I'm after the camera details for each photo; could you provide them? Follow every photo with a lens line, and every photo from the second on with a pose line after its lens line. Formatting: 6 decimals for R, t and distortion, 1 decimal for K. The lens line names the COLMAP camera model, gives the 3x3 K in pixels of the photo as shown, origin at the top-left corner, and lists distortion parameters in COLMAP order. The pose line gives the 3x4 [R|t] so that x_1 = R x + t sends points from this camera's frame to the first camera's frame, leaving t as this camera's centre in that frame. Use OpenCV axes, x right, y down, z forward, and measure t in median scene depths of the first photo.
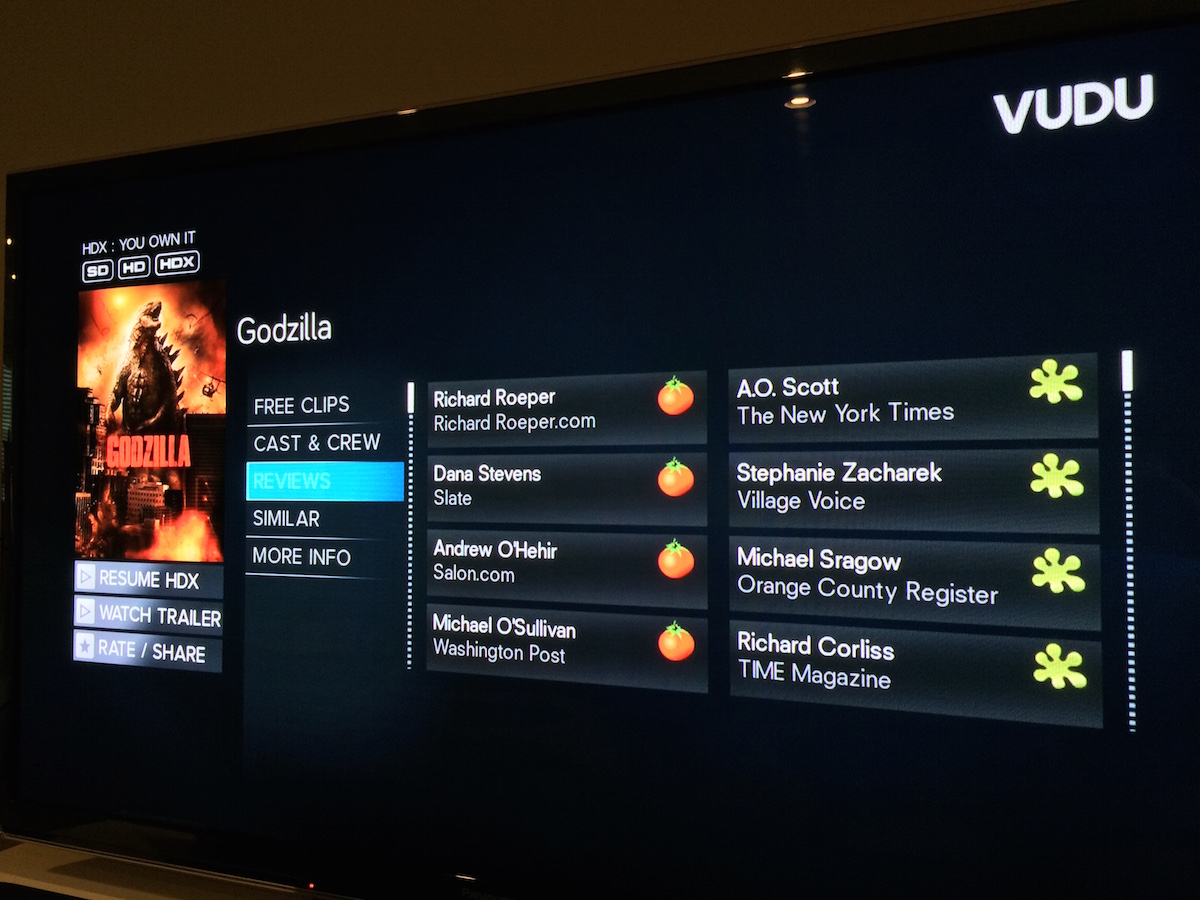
lens RADIAL K [[1007.6, 0, 597.7], [0, 1007.6, 450.3], [0, 0, 1]] dist [0.061620, -0.004930]
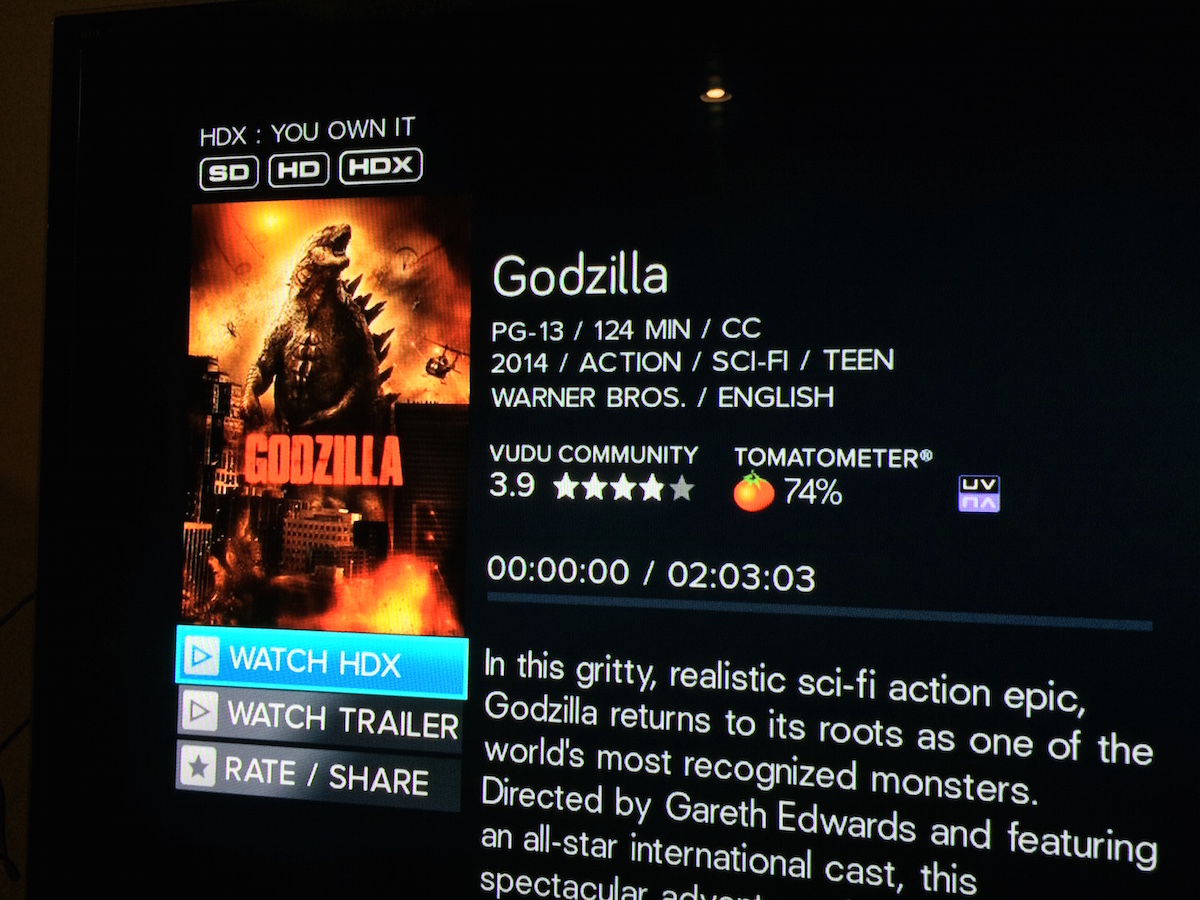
lens RADIAL K [[1007.6, 0, 601.9], [0, 1007.6, 451.5], [0, 0, 1]] dist [0.061620, -0.004930]
pose [[0.982620, 0.020808, 0.184459, -0.385729], [-0.021132, 0.999777, -0.000207, -0.007748], [-0.184422, -0.003694, 0.982840, 0.346080]]
